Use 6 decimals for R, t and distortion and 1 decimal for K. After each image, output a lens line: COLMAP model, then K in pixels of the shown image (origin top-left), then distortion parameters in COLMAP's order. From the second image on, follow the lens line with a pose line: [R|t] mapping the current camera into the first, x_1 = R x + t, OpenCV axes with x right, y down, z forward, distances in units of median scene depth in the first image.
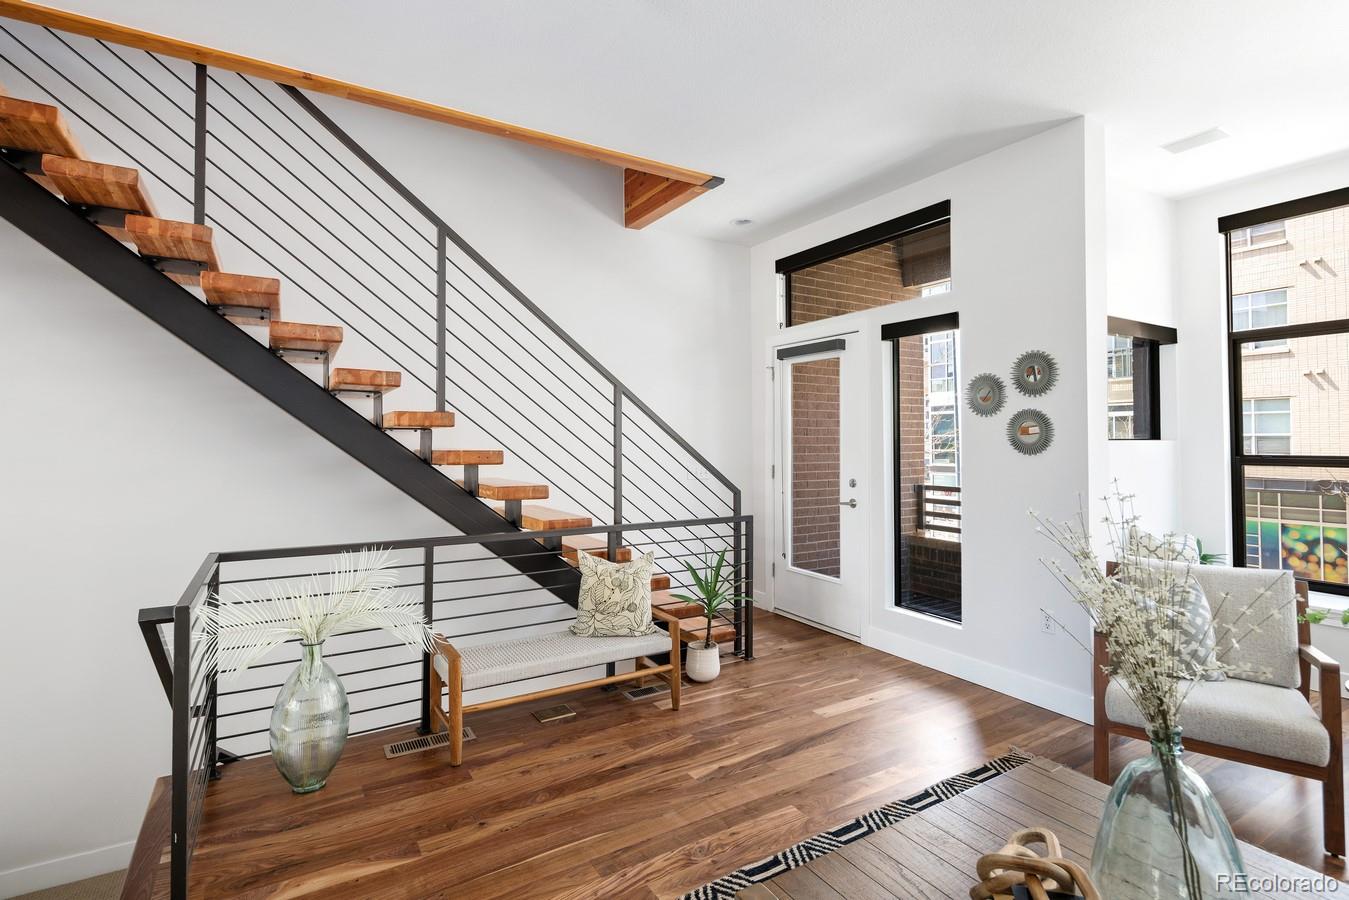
lens RADIAL K [[653.8, 0, 669.2], [0, 653.8, 431.1], [0, 0, 1]] dist [-0.000946, -0.001583]
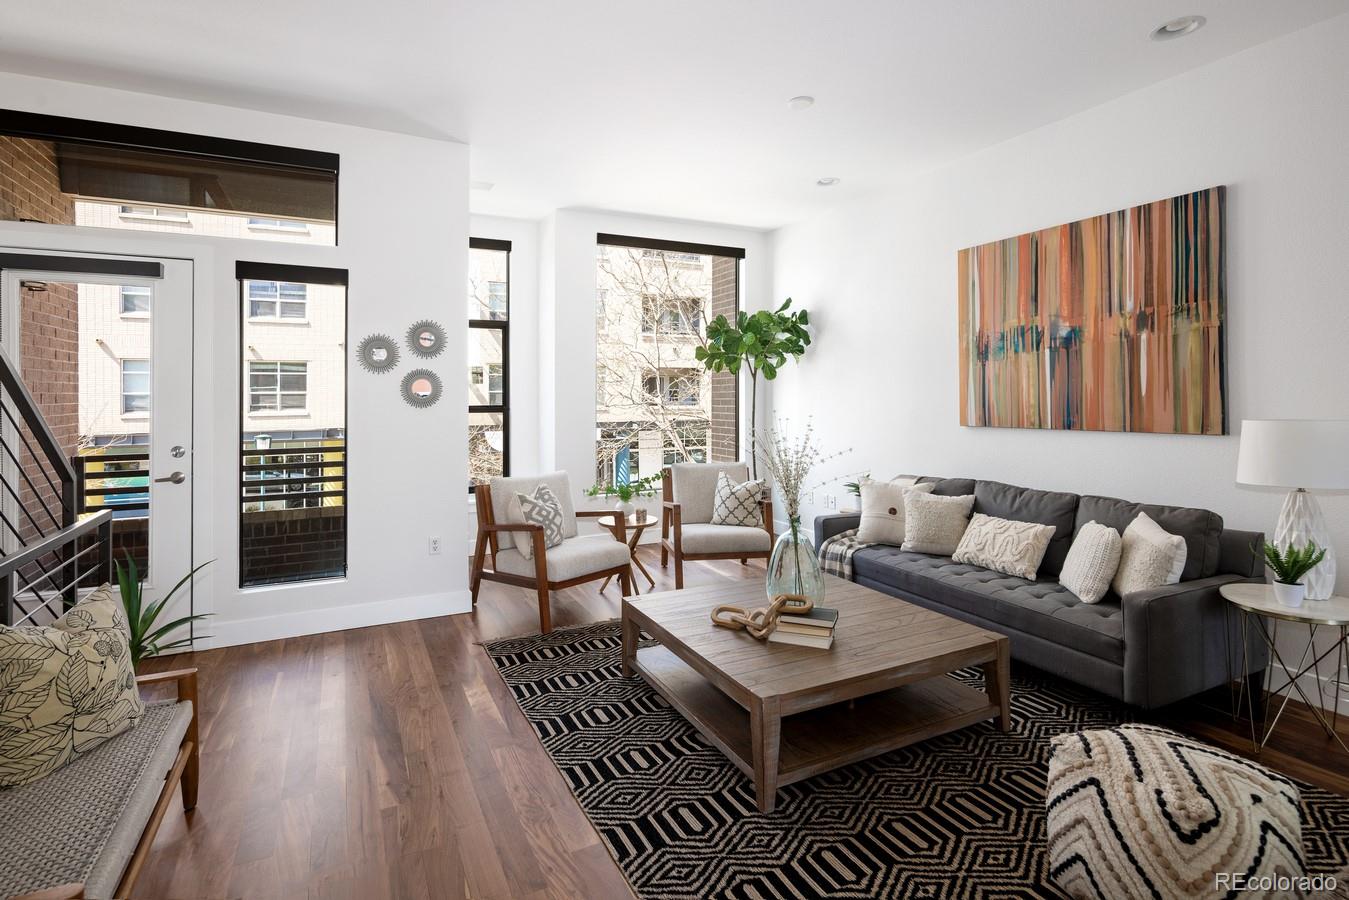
lens RADIAL K [[653.8, 0, 662.0], [0, 653.8, 397.8], [0, 0, 1]] dist [-0.000946, -0.001583]
pose [[0.090968, -0.007689, 0.995824, -0.558587], [-0.006009, 0.999948, 0.008270, 0.005211], [-0.995836, -0.006736, 0.090917, 0.446608]]
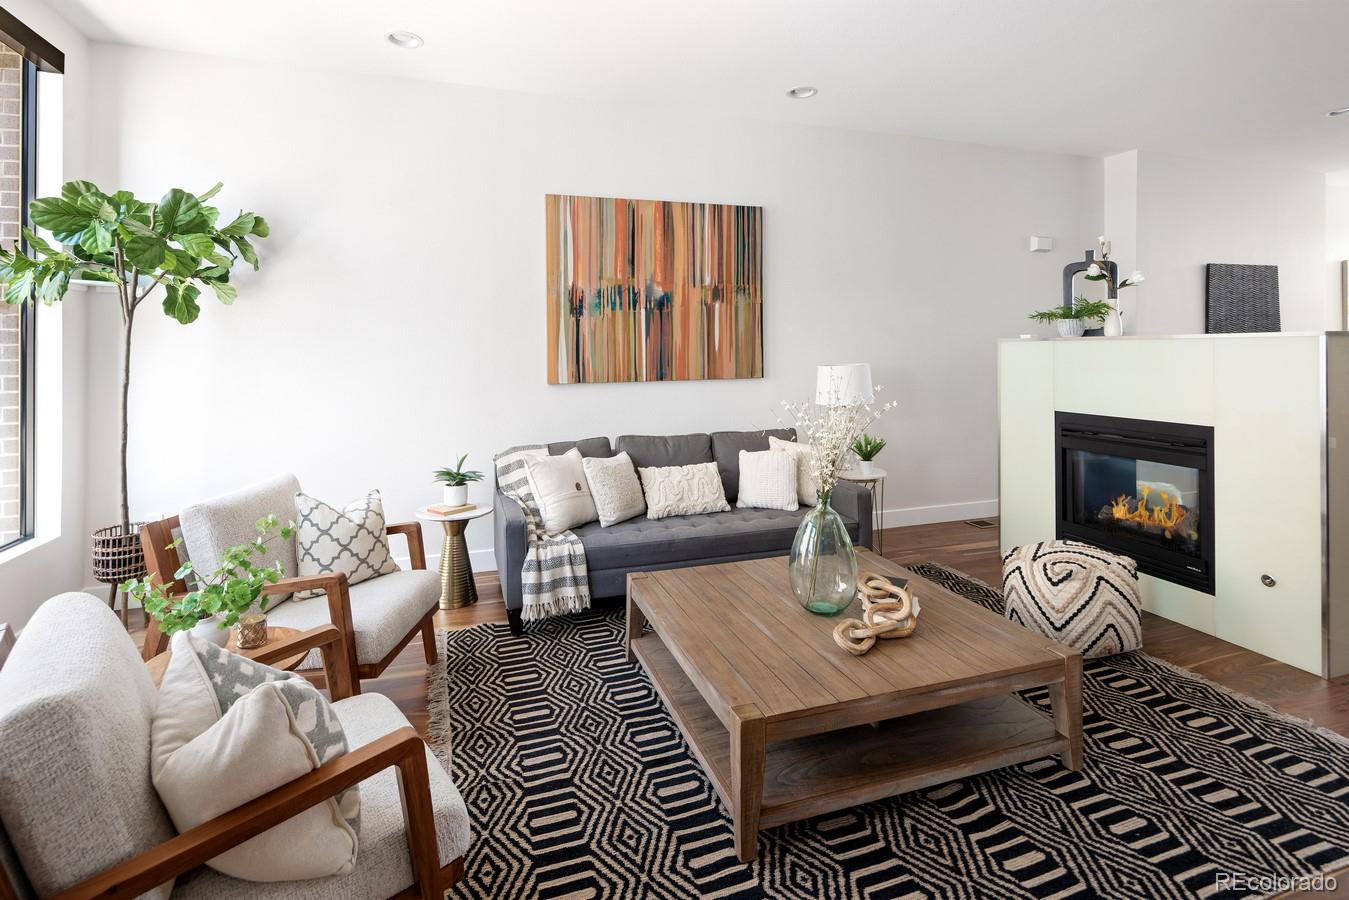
lens RADIAL K [[653.8, 0, 669.0], [0, 653.8, 348.6], [0, 0, 1]] dist [-0.000946, -0.001583]
pose [[-0.974163, 0.005046, 0.225788, 0.268966], [0.002289, 0.999920, -0.012474, 0.016812], [-0.225832, -0.011635, -0.974097, 1.067014]]
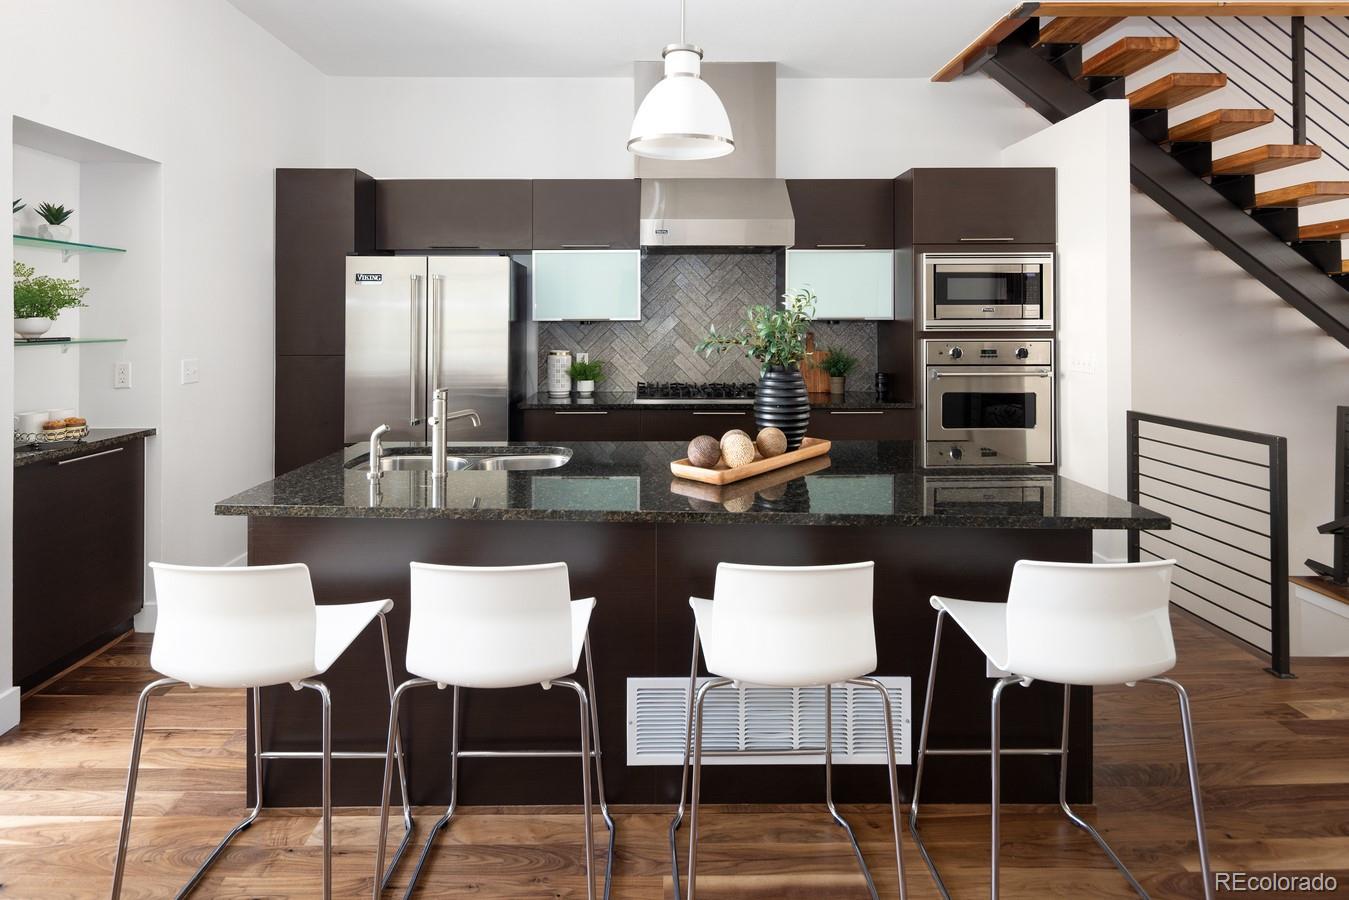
lens RADIAL K [[653.8, 0, 671.8], [0, 653.8, 337.4], [0, 0, 1]] dist [-0.000946, -0.001583]
pose [[0.860484, 0.011183, -0.509355, -0.883890], [0.008627, 0.999296, 0.036514, -0.002986], [0.509405, -0.035814, 0.859781, -0.543787]]
